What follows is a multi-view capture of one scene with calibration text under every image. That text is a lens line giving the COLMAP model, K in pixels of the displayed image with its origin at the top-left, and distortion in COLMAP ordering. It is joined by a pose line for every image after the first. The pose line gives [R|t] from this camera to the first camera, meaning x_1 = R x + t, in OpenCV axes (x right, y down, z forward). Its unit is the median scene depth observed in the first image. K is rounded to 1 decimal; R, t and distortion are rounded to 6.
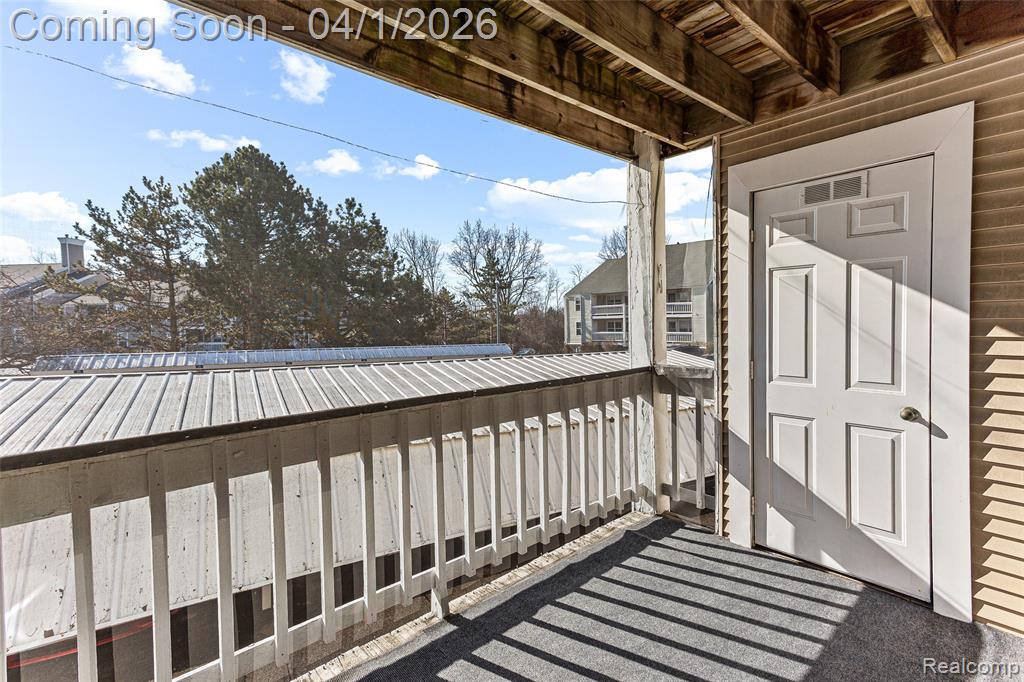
lens RADIAL K [[485.1, 0, 506.8], [0, 485.1, 329.1], [0, 0, 1]] dist [0.028971, 0.000652]
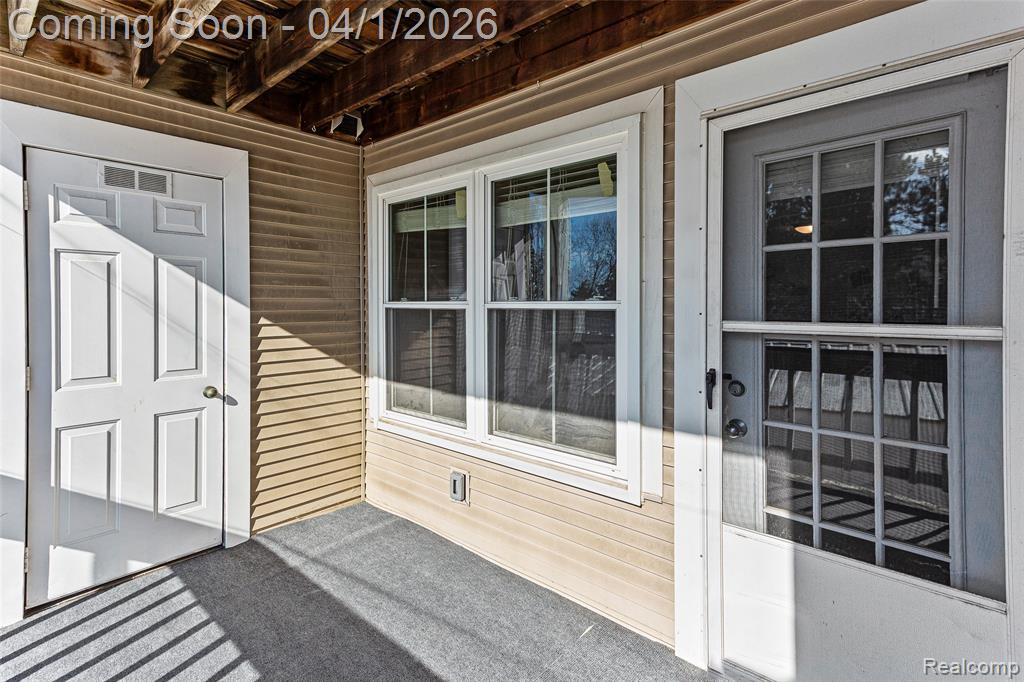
lens RADIAL K [[498.5, 0, 483.0], [0, 498.5, 304.1], [0, 0, 1]] dist [0.030805, -0.000627]
pose [[-0.105441, 0.014749, 0.994316, -0.436294], [0.022818, 0.999663, -0.012408, -0.007939], [-0.994164, 0.021380, -0.105742, 0.459123]]
